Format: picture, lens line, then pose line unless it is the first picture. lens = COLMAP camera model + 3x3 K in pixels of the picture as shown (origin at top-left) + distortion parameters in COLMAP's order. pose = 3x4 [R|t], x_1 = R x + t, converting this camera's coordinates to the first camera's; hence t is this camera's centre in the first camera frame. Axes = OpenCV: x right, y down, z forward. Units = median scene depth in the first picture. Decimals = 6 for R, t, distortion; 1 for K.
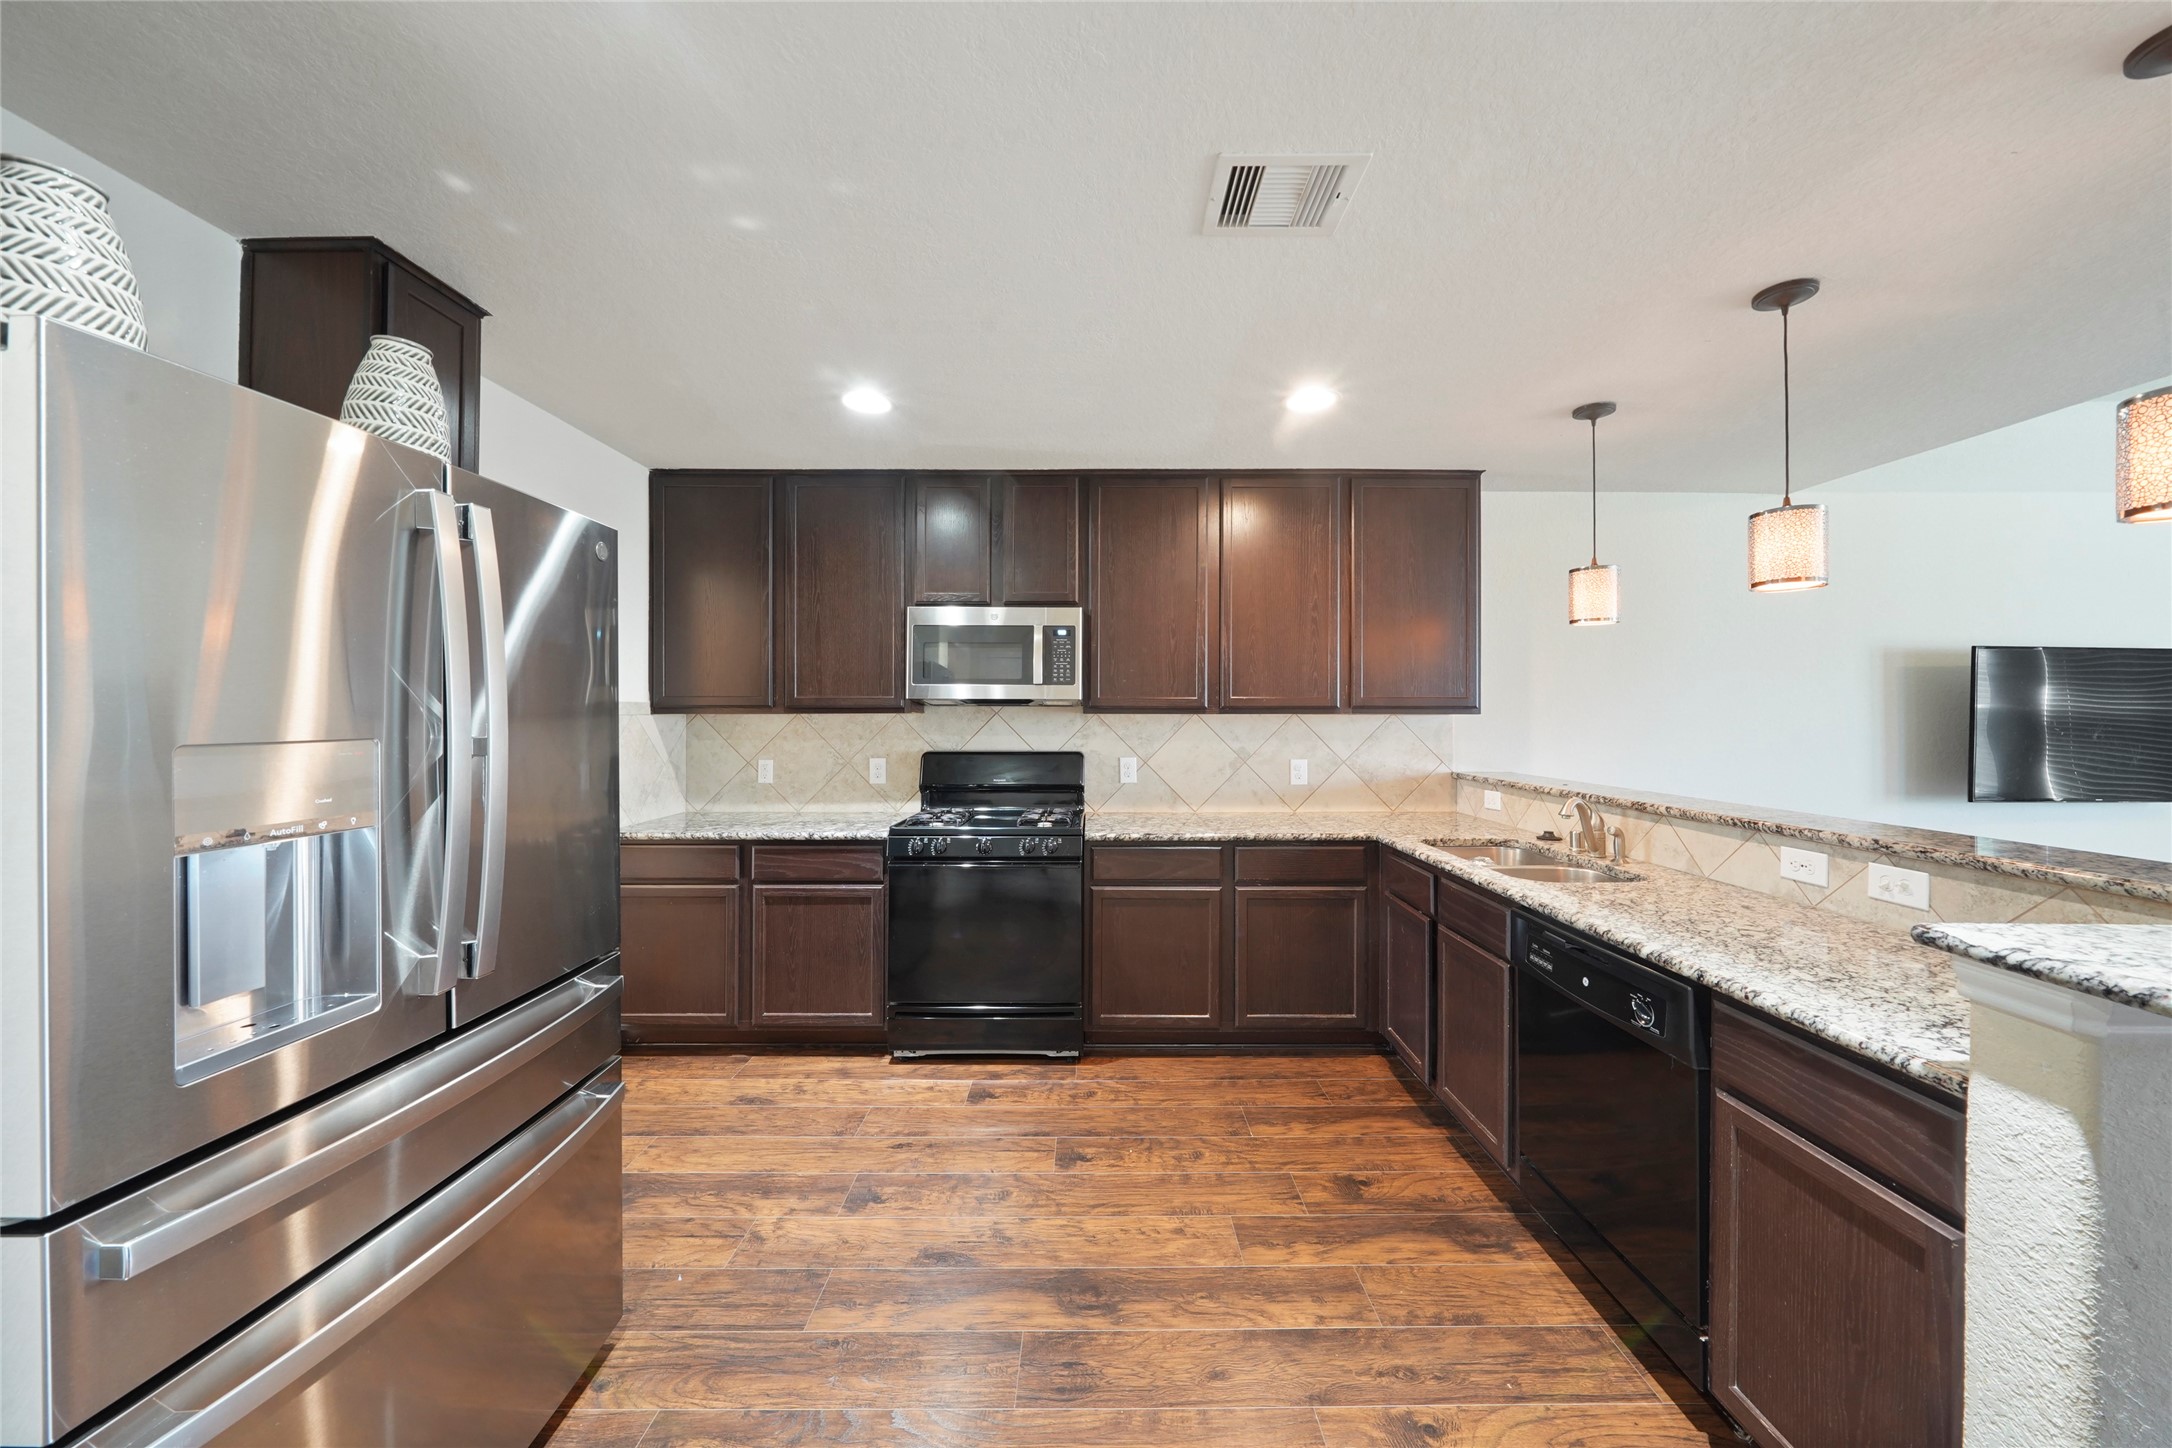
lens RADIAL K [[756.2, 0, 1093.0], [0, 756.2, 708.6], [0, 0, 1]] dist [-0.005835, 0.000069]
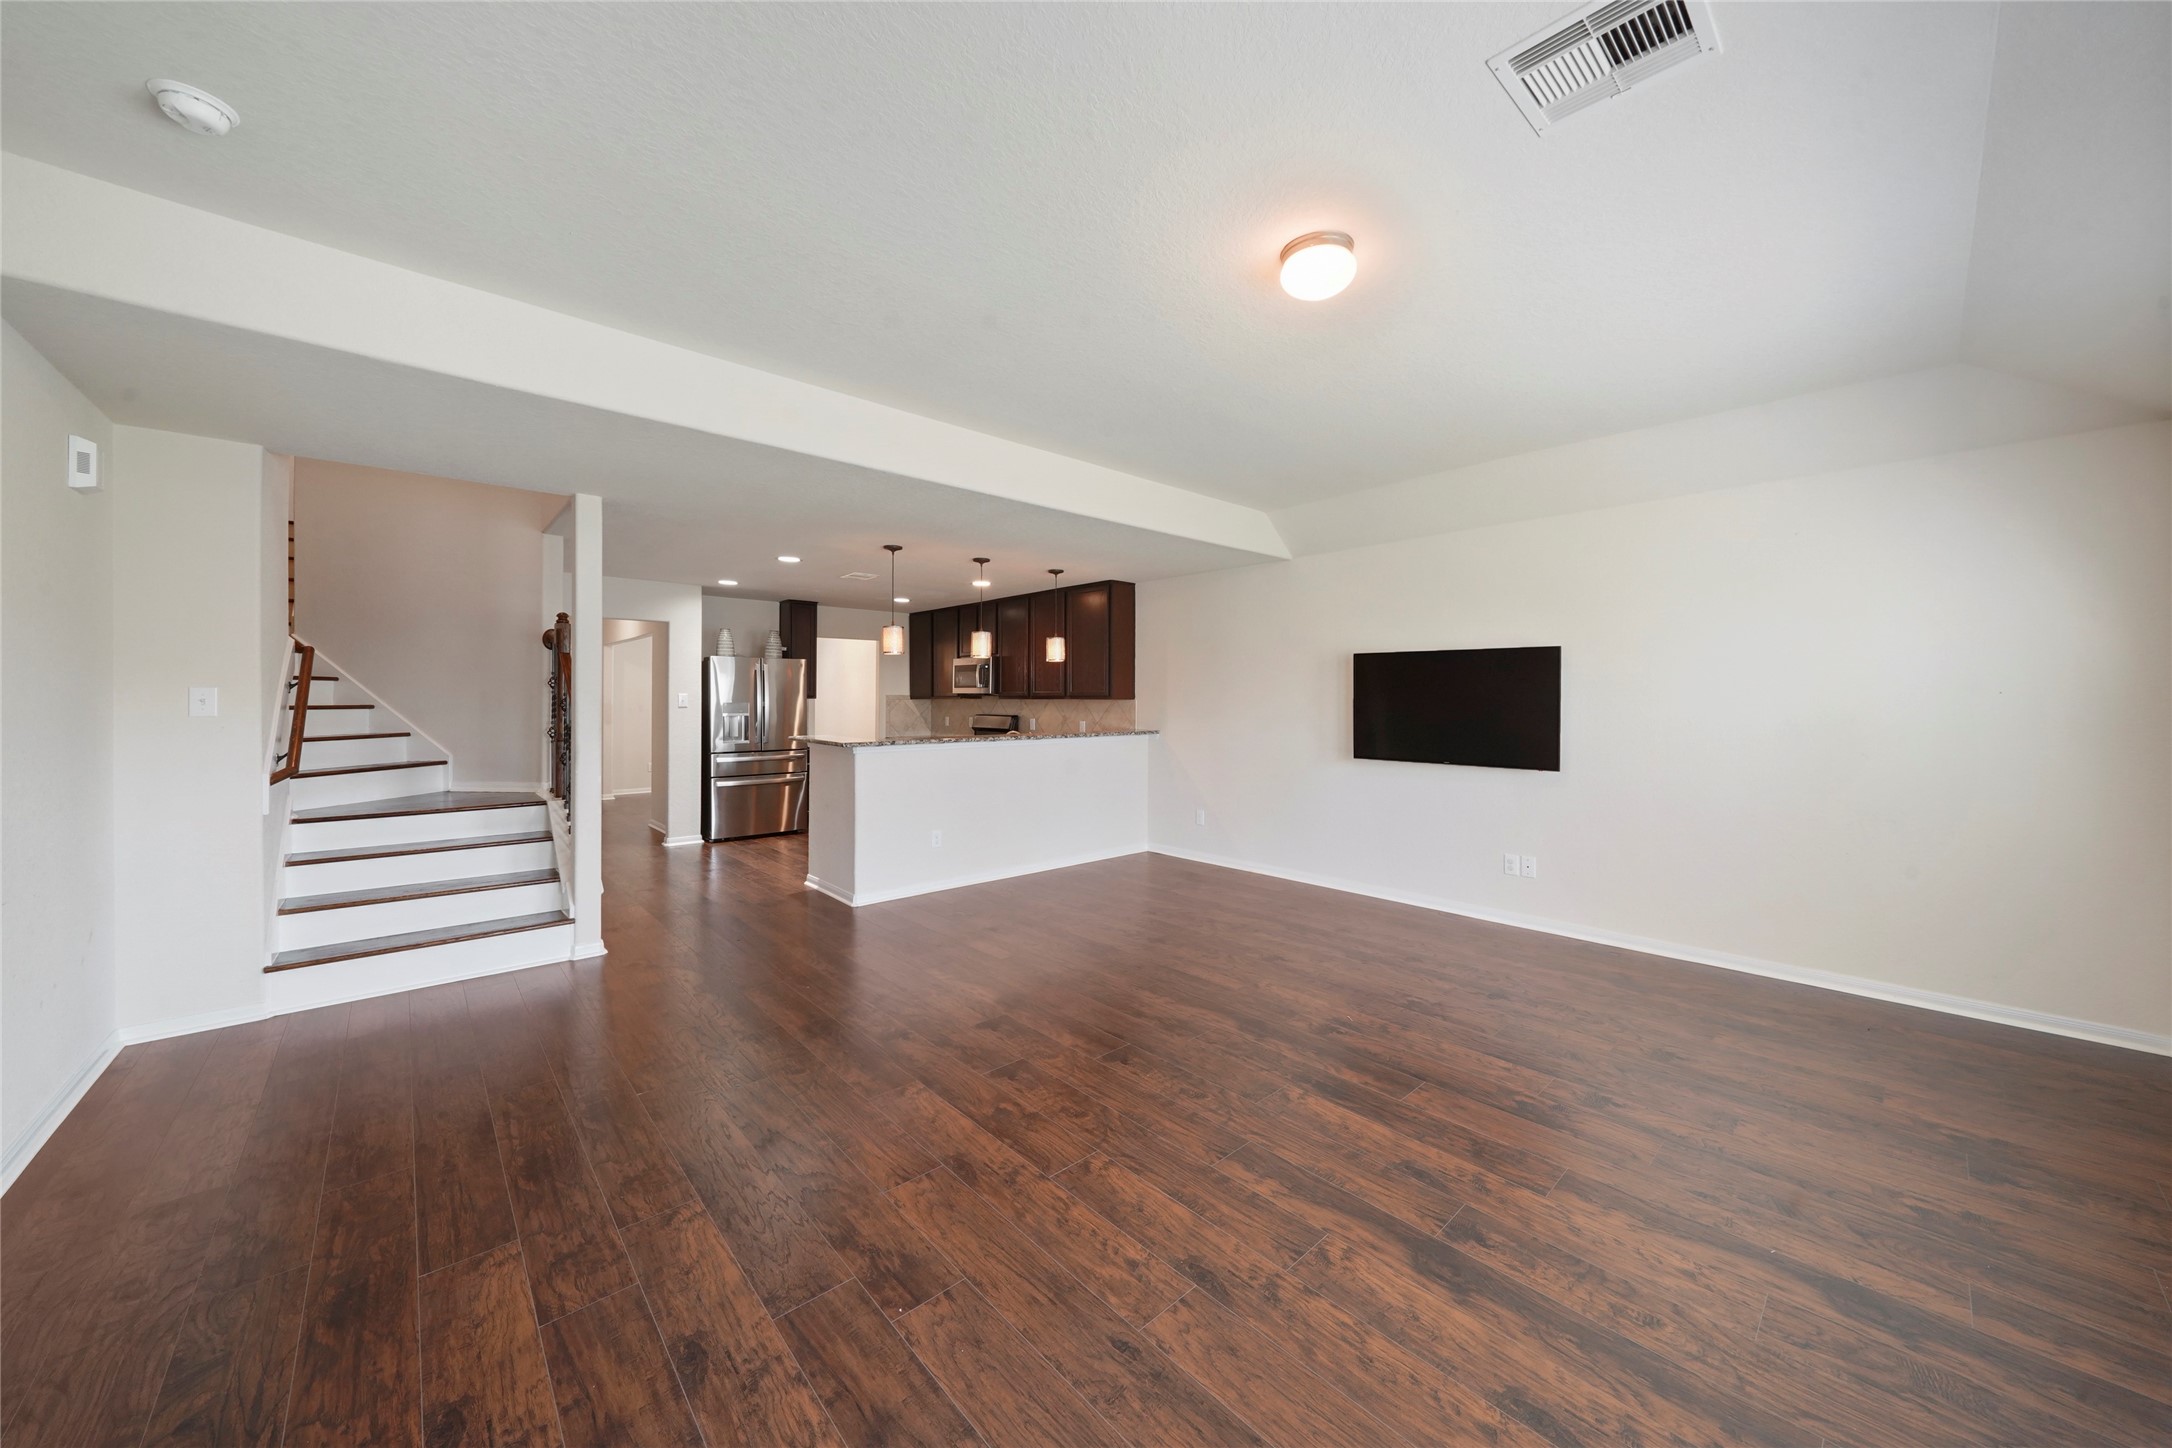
lens RADIAL K [[756.2, 0, 1085.8], [0, 756.2, 695.6], [0, 0, 1]] dist [-0.005835, 0.000069]
pose [[0.665218, -0.002658, -0.746644, 2.231188], [0.003167, 0.999995, -0.000738, -0.001265], [0.746642, -0.001874, 0.665223, -0.454850]]
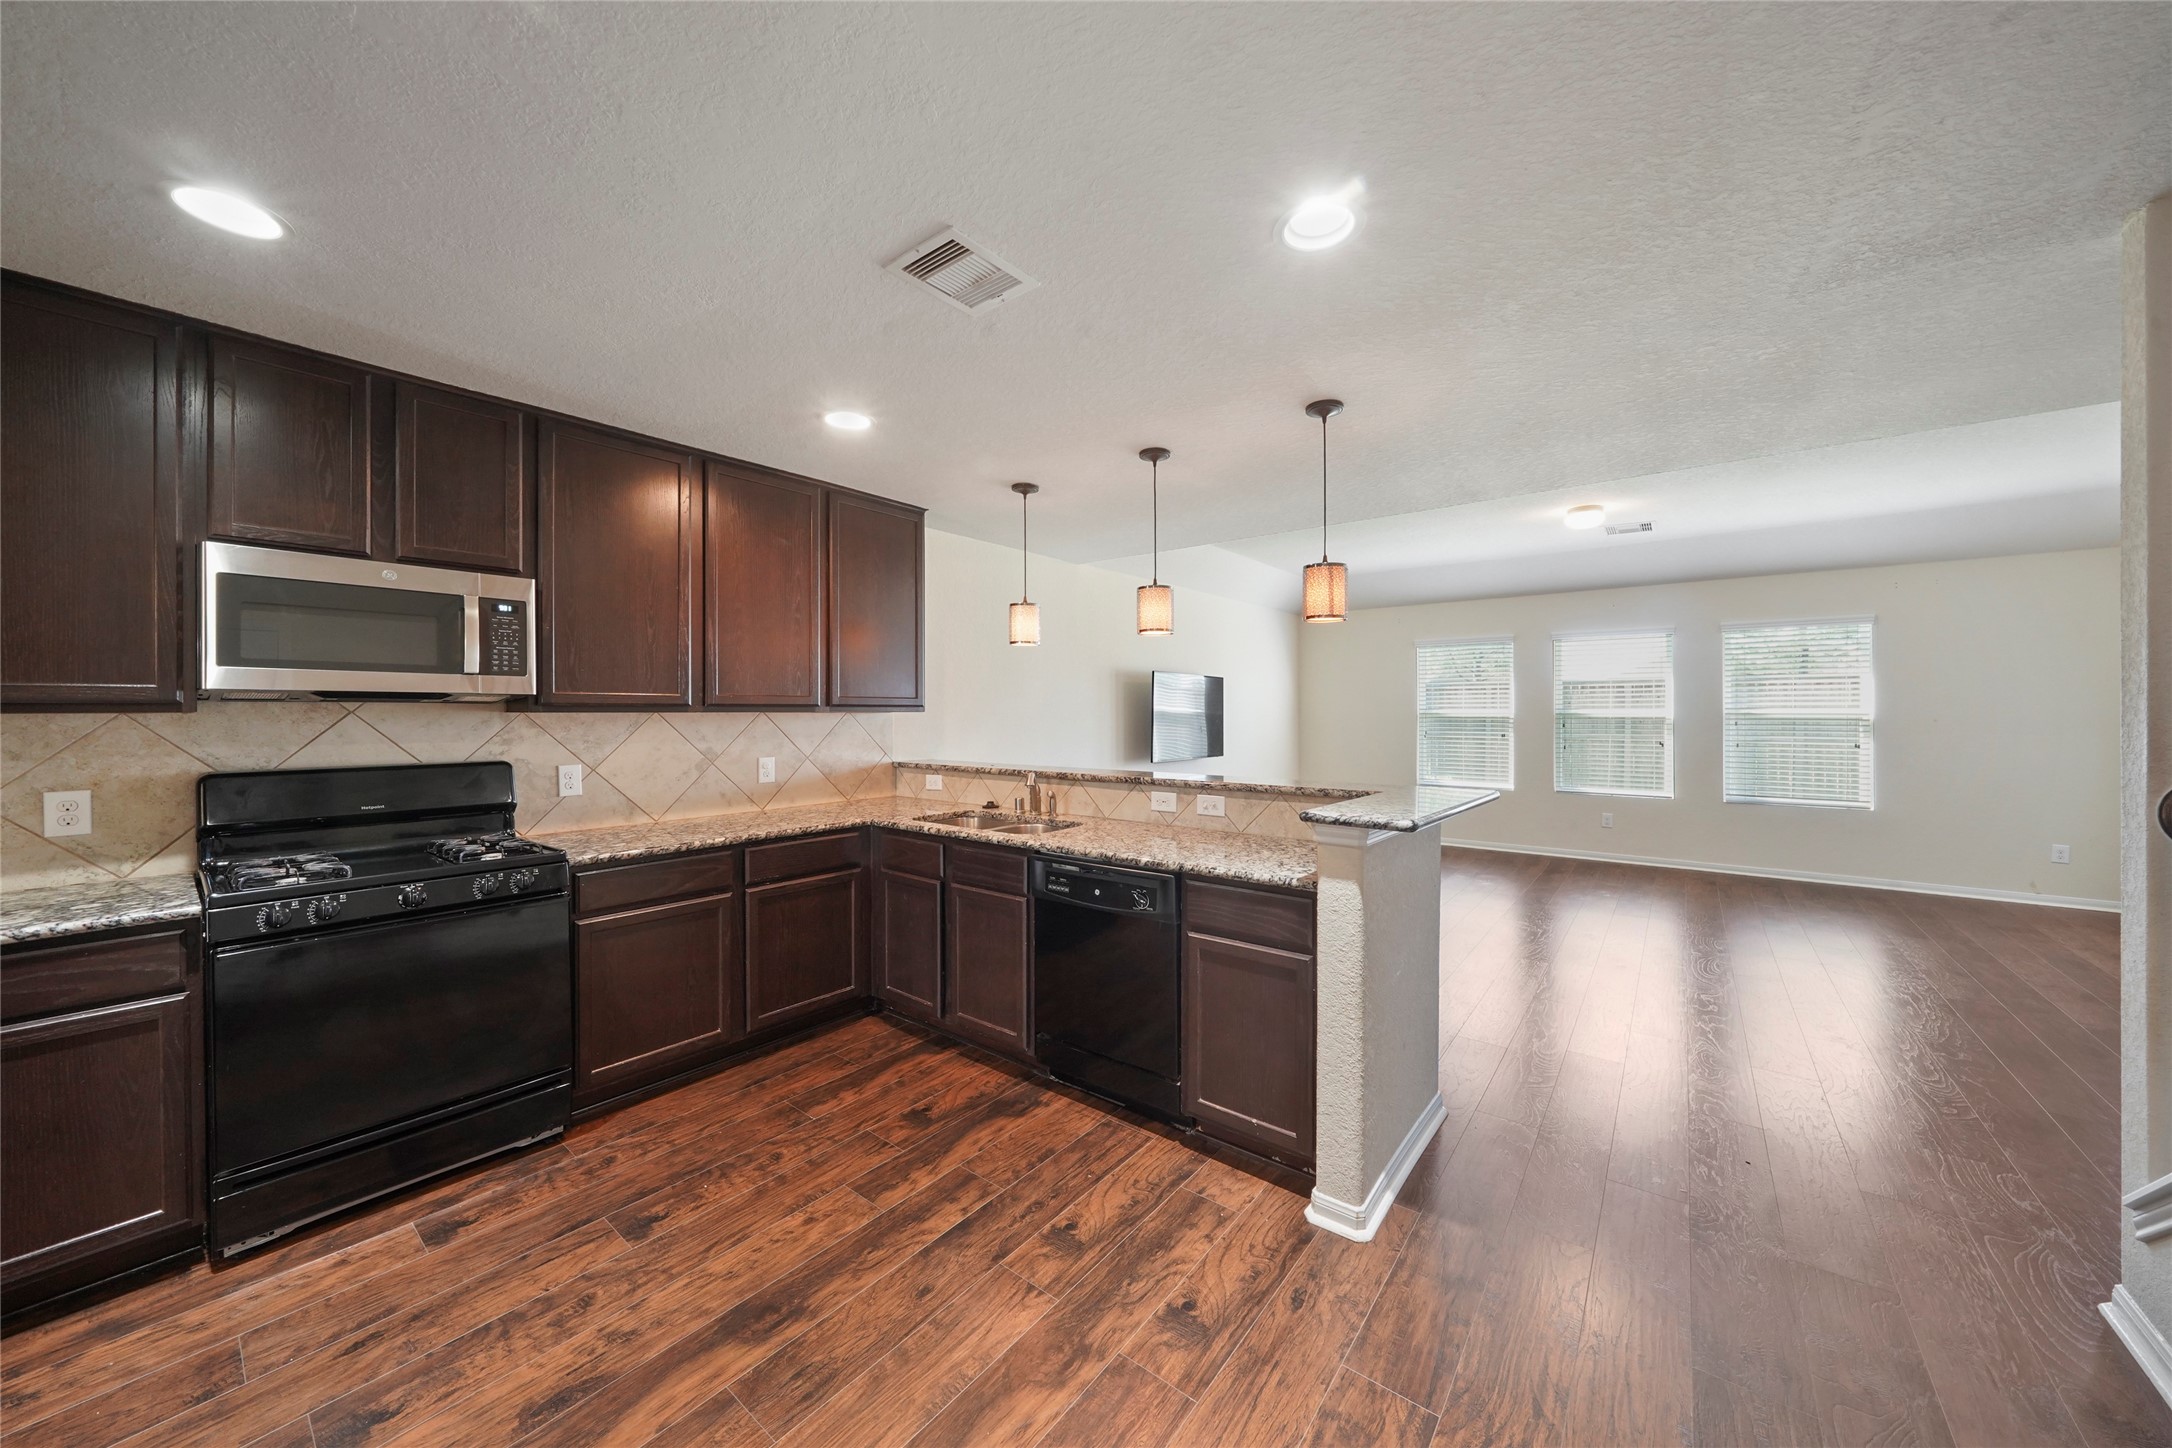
lens RADIAL K [[756.2, 0, 1082.9], [0, 756.2, 714.6], [0, 0, 1]] dist [-0.005835, 0.000069]
pose [[0.627664, -0.005043, 0.778468, -0.298016], [-0.002730, 0.999959, 0.008679, 0.000687], [-0.778479, -0.007572, 0.627625, 0.054355]]
